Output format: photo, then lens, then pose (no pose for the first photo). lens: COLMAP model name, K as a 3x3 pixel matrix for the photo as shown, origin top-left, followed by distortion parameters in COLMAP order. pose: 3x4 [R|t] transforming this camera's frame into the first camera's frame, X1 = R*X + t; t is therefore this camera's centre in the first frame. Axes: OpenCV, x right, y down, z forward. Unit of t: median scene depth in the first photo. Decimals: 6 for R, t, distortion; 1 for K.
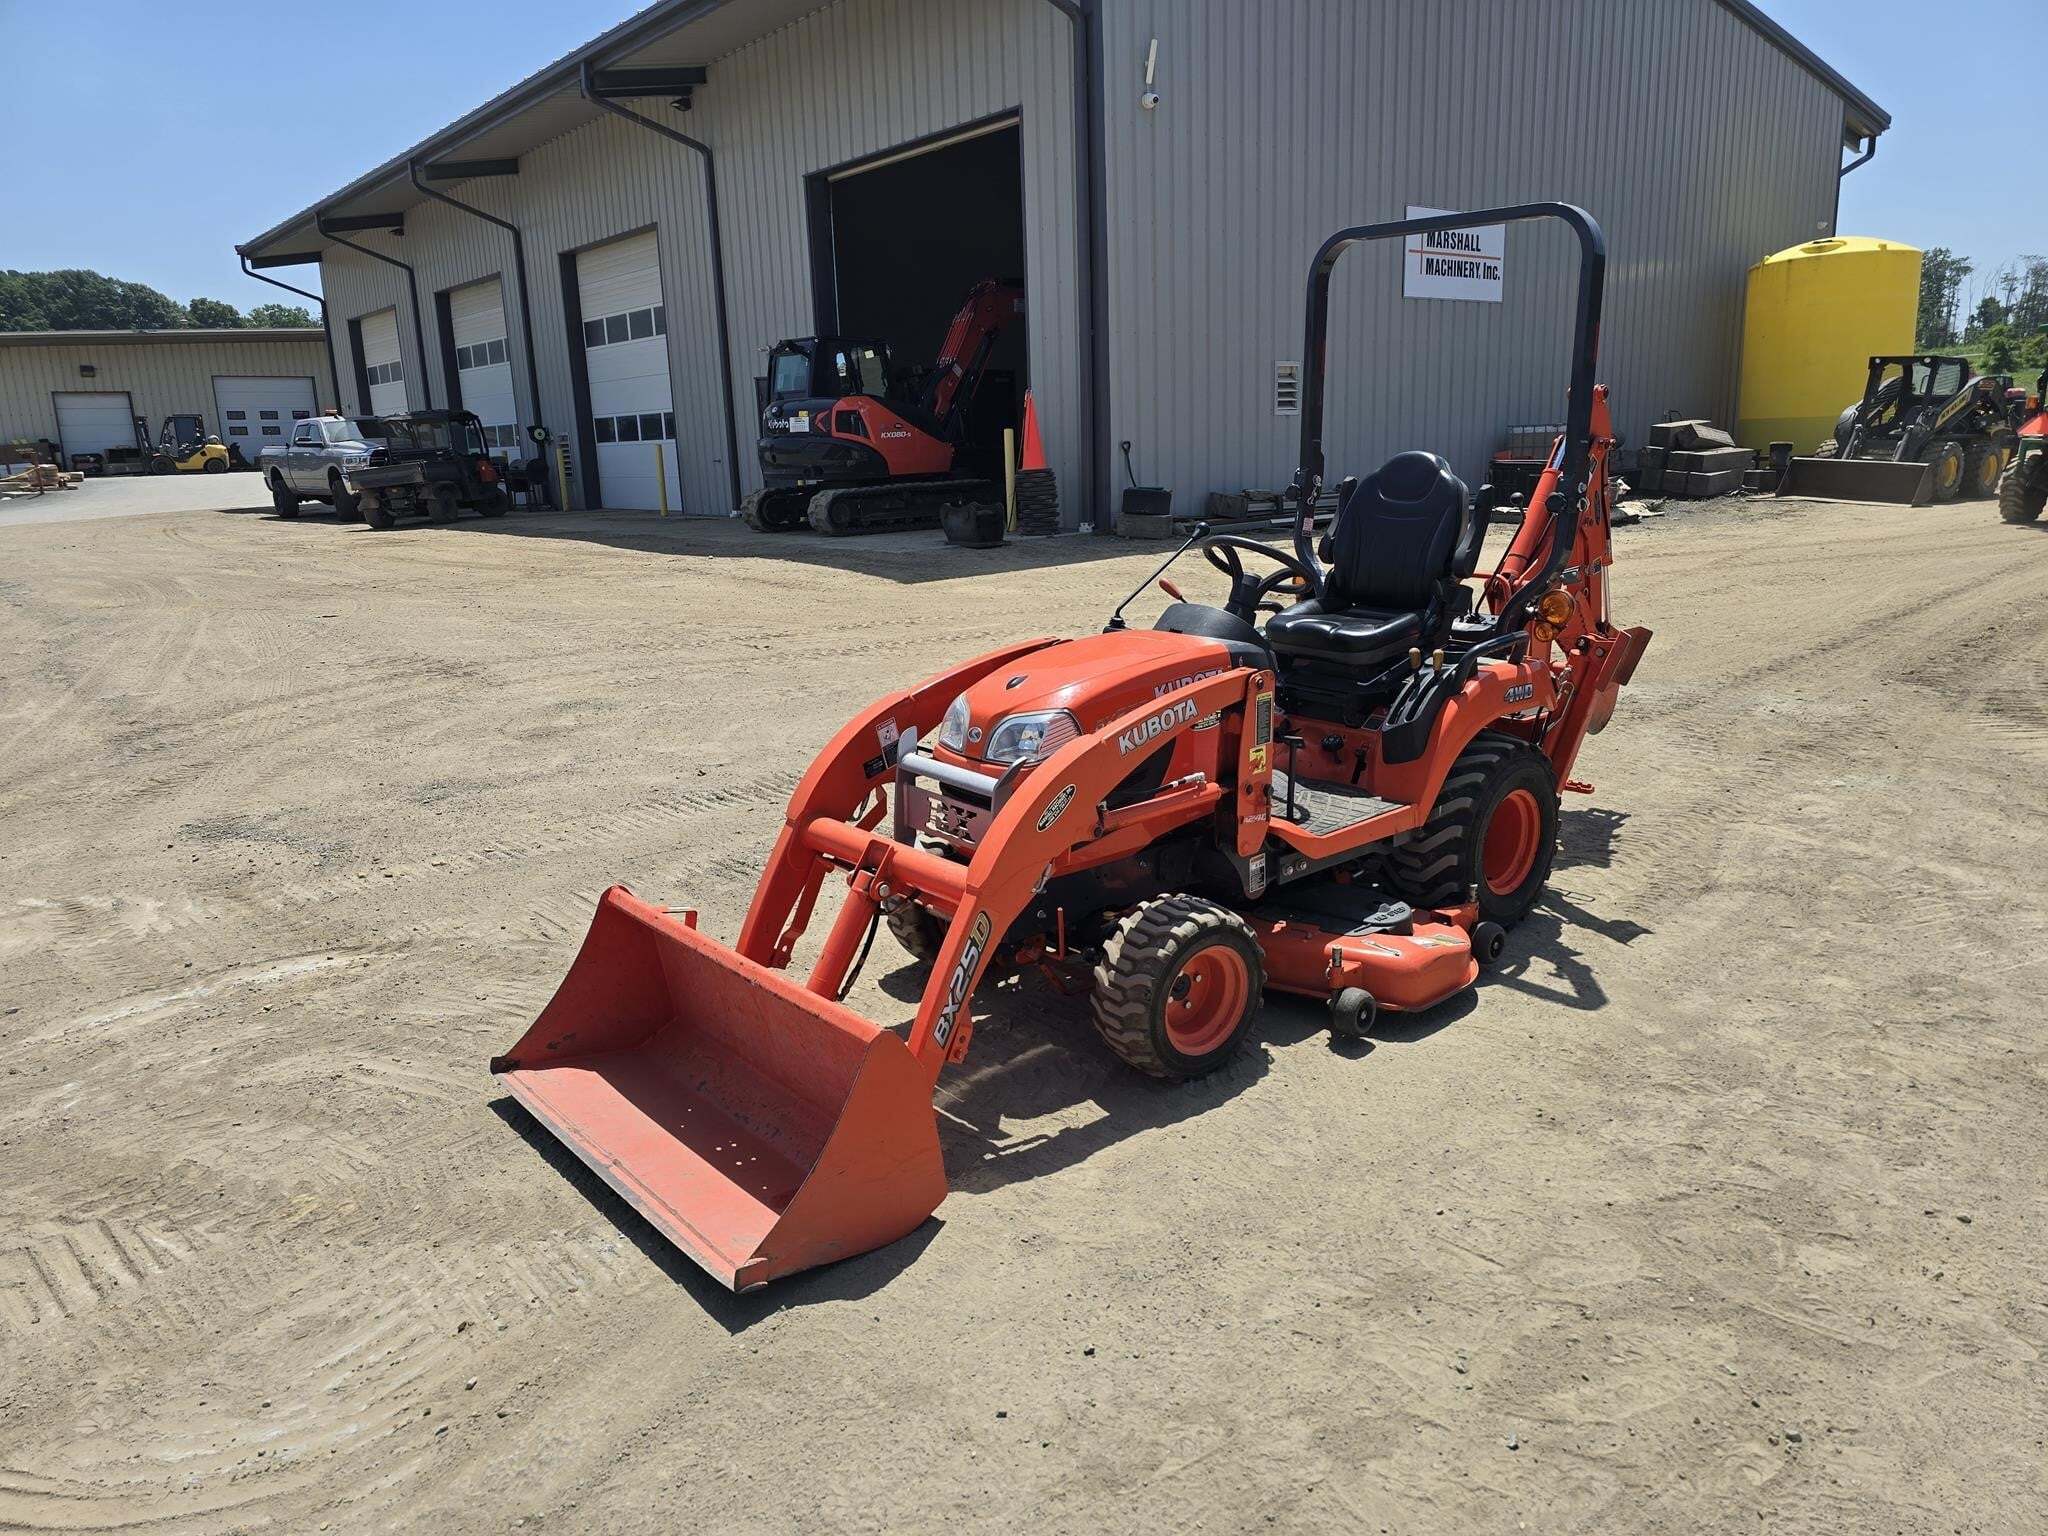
lens RADIAL K [[1369.0, 0, 1035.0], [0, 1369.0, 779.0], [0, 0, 1]] dist [0.025845, -0.036510]
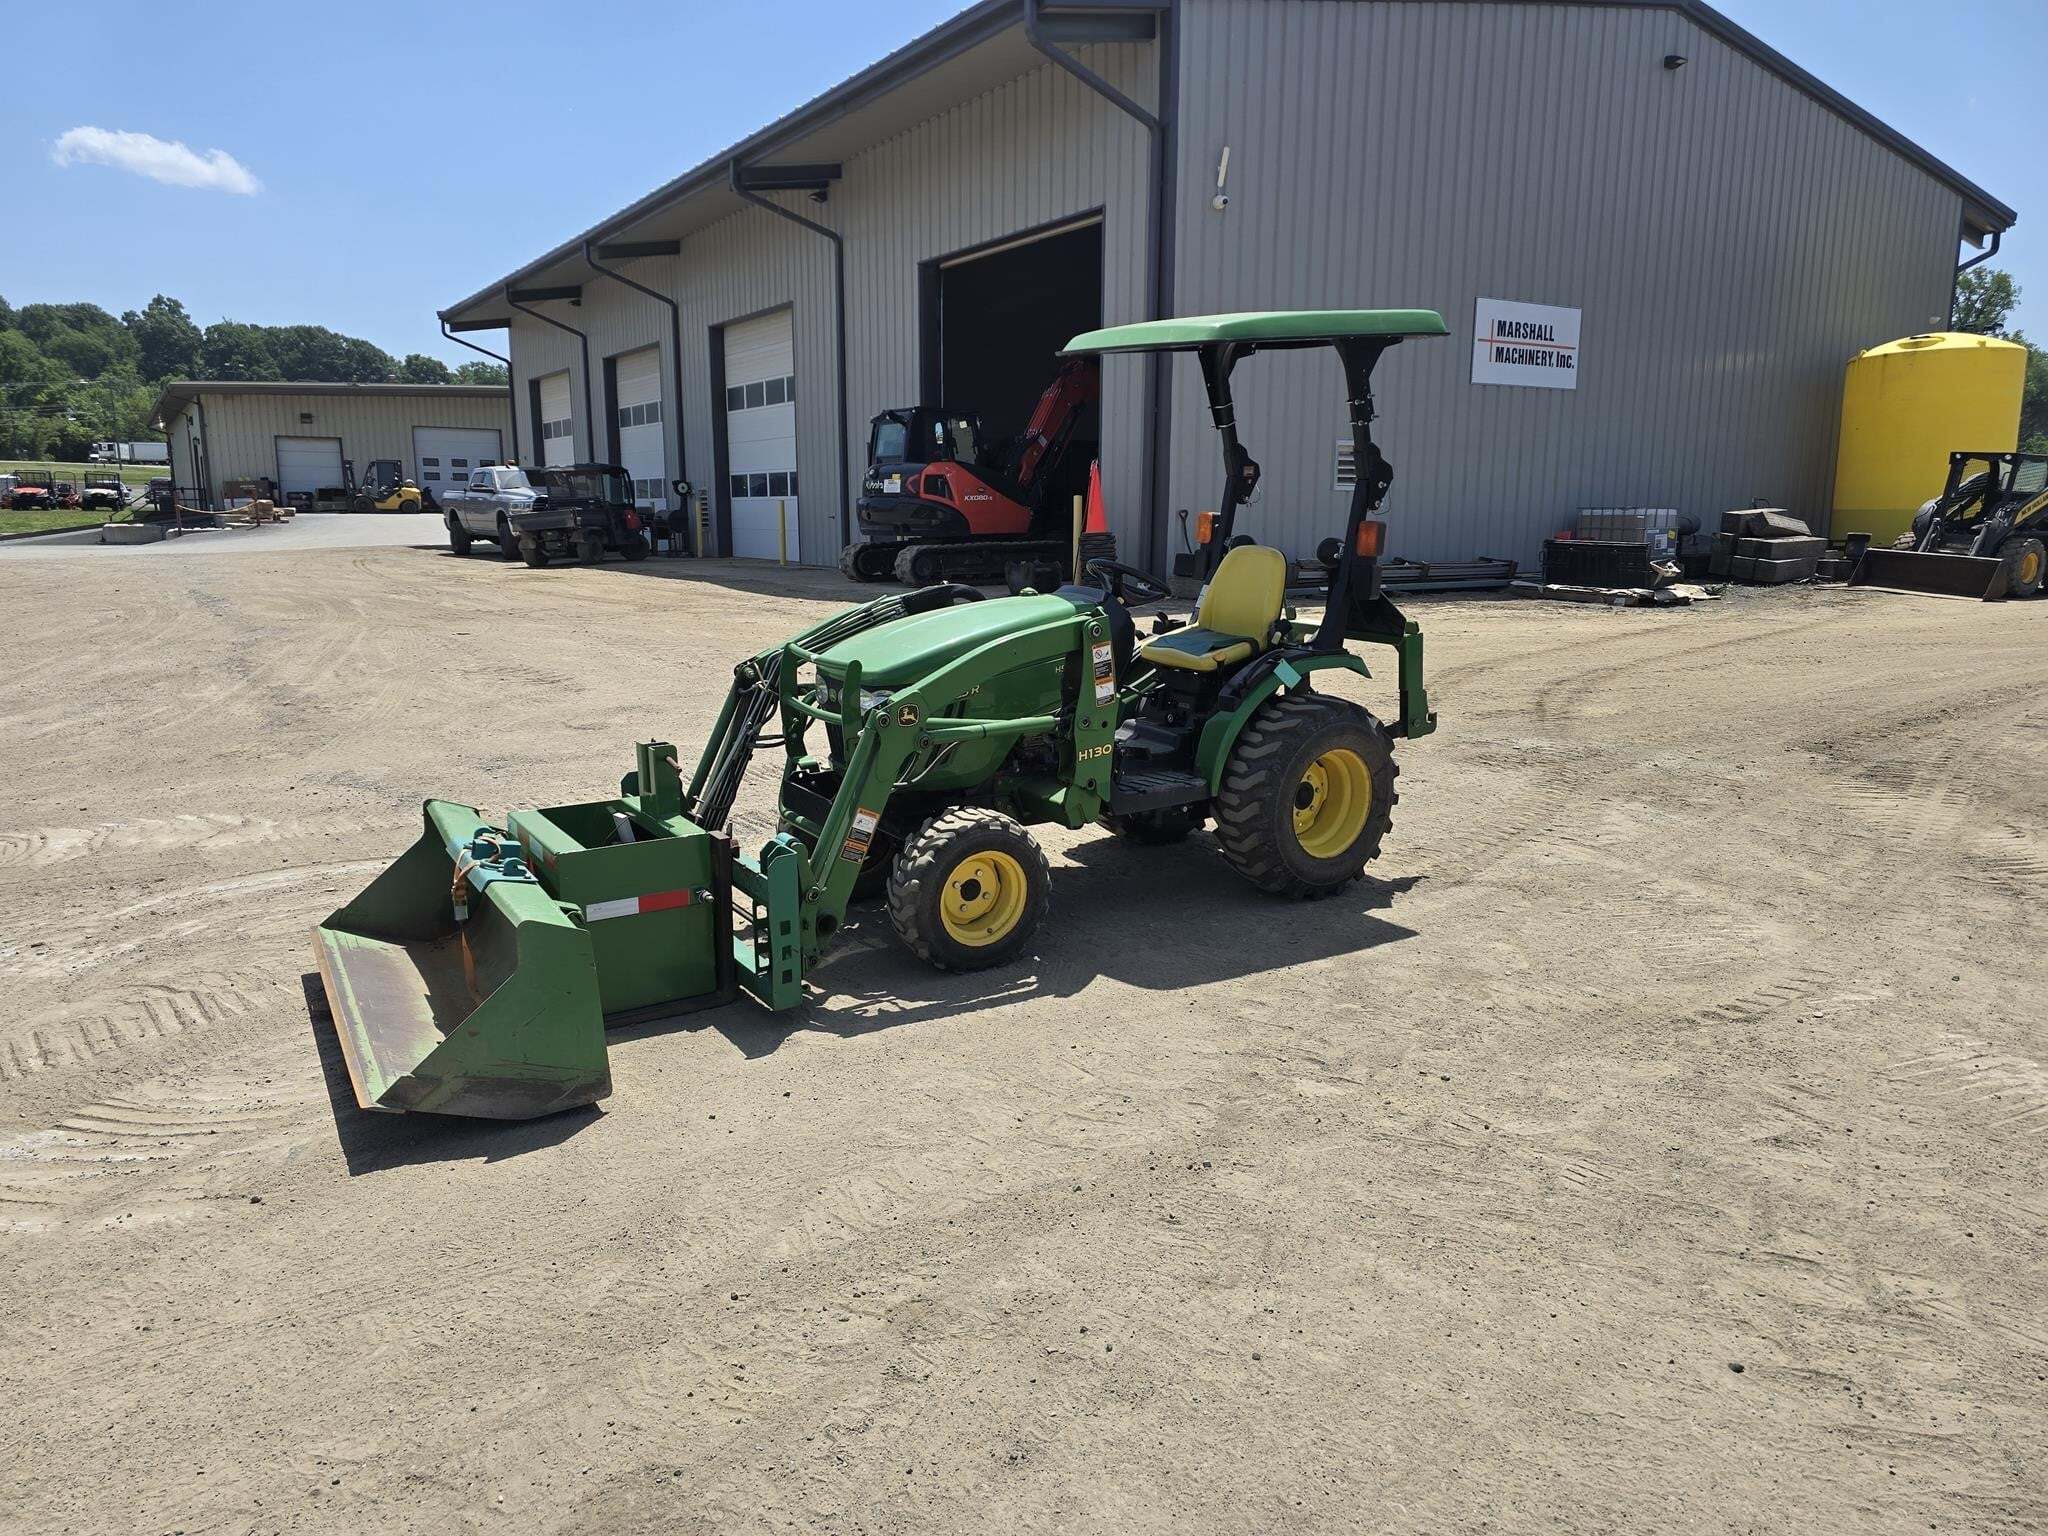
lens RADIAL K [[1369.0, 0, 1012.1], [0, 1369.0, 777.7], [0, 0, 1]] dist [0.025845, -0.036510]
pose [[0.991592, 0.055726, -0.116788, 0.057119], [-0.061154, 0.997184, -0.043416, 0.015627], [0.114040, 0.050193, 0.992207, -0.061725]]
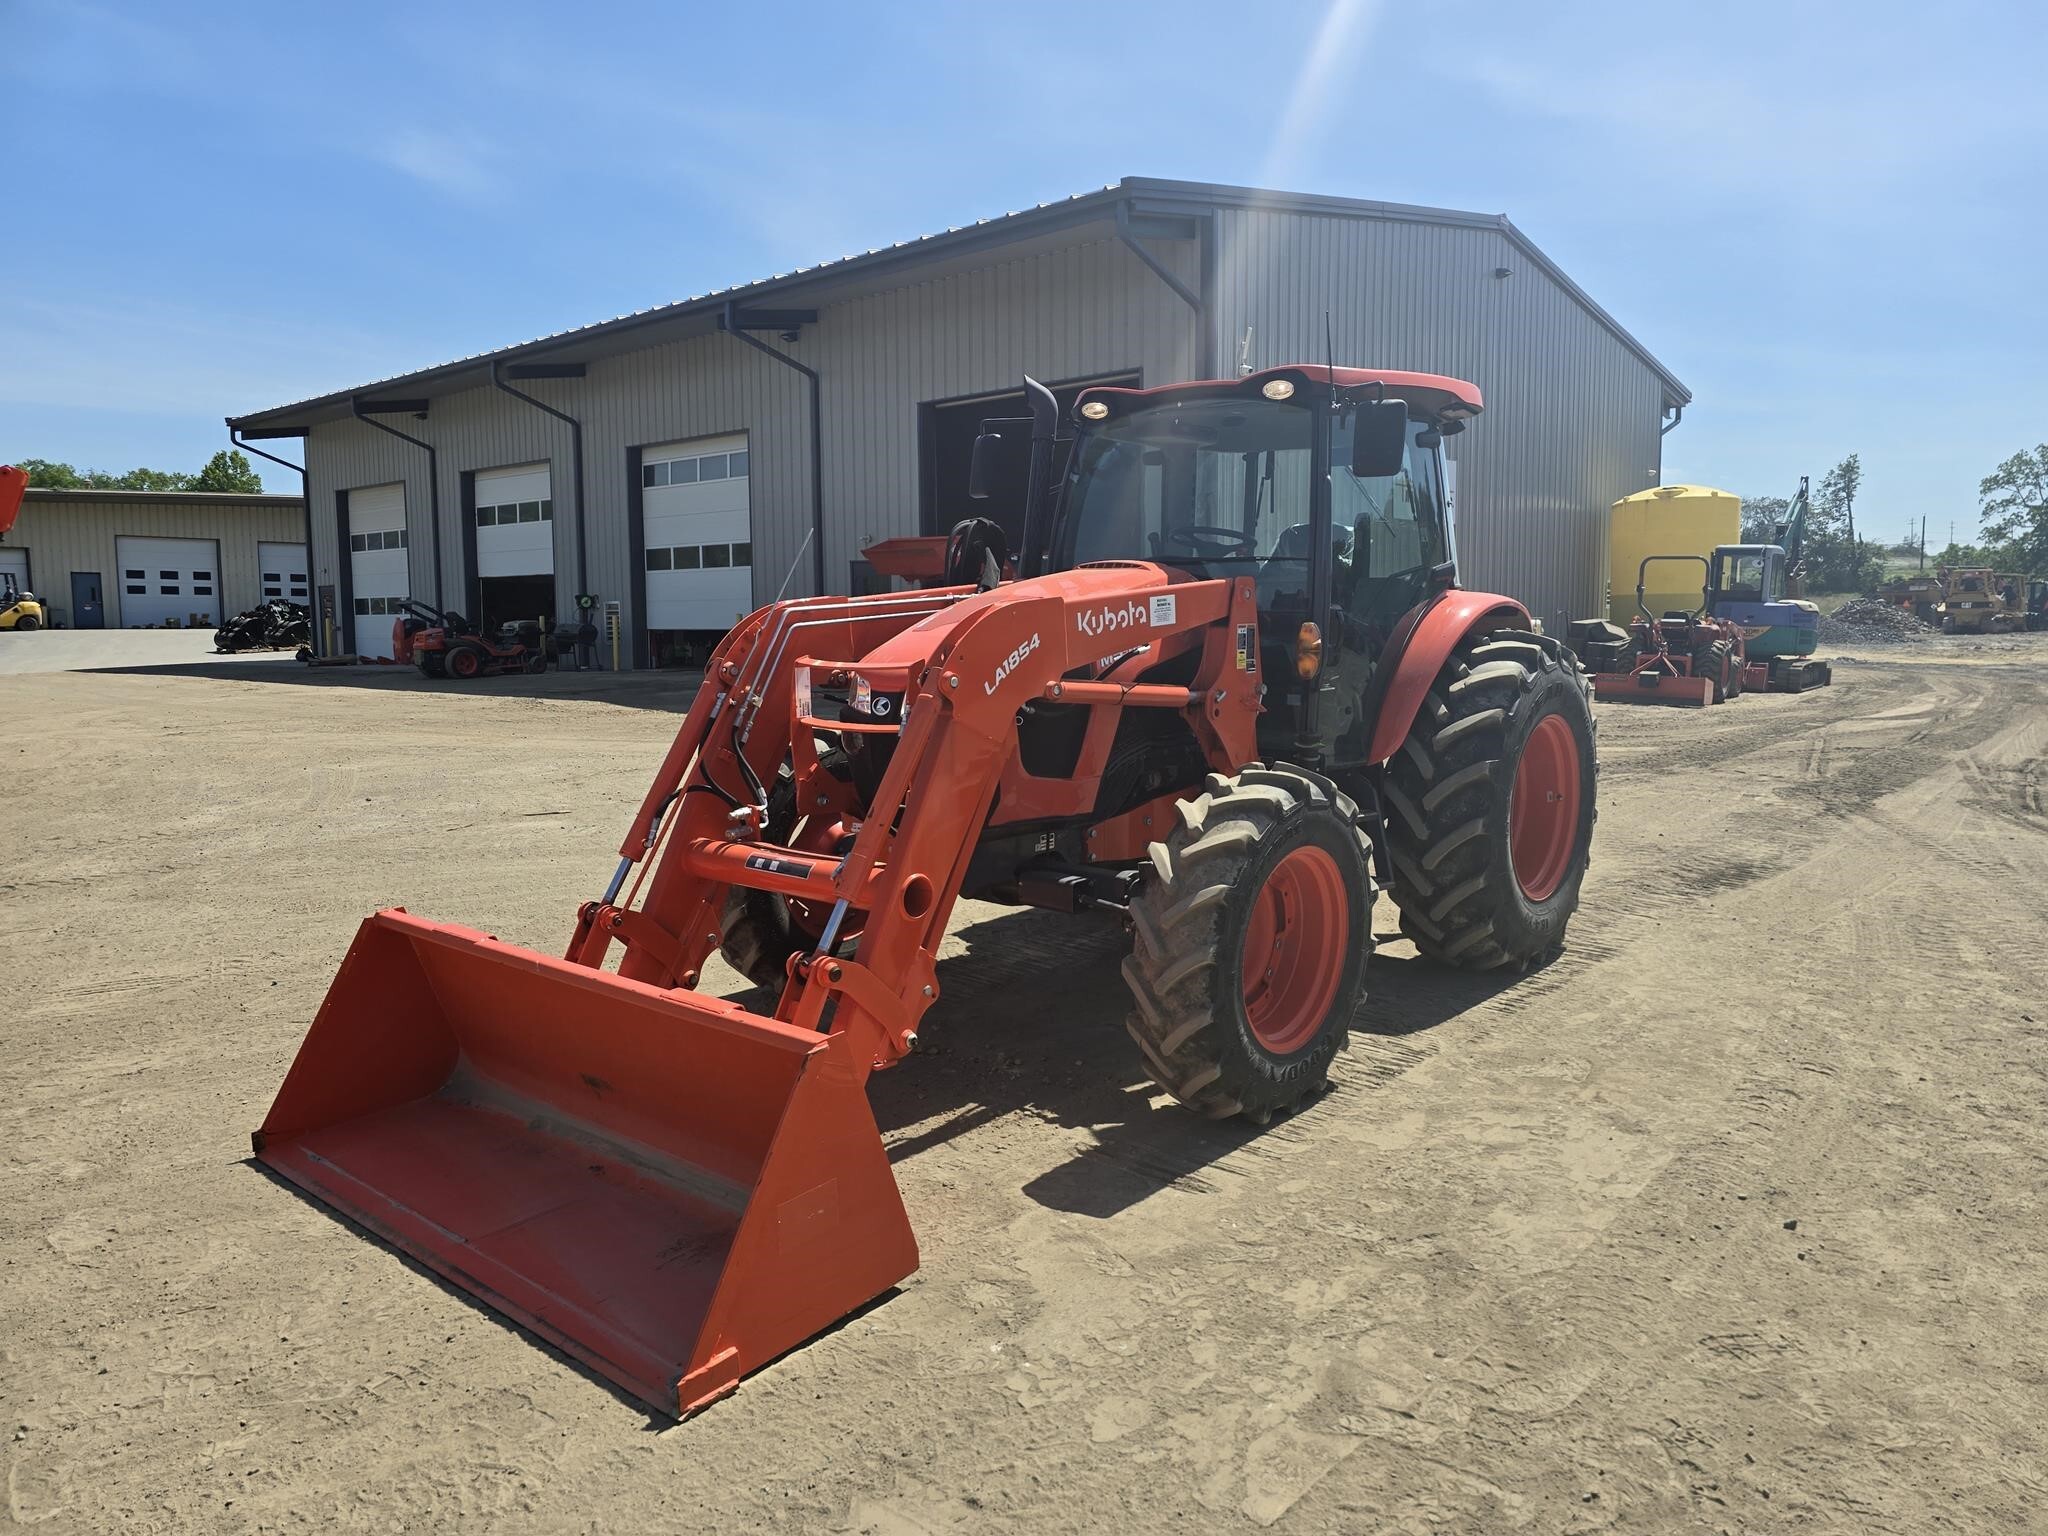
lens RADIAL K [[1369.0, 0, 1029.9], [0, 1369.0, 767.7], [0, 0, 1]] dist [0.025845, -0.036510]
pose [[0.987833, 0.012509, 0.155018, -0.251341], [0.009129, 0.990378, -0.138090, 0.050298], [-0.155253, 0.137825, 0.978213, -0.159437]]
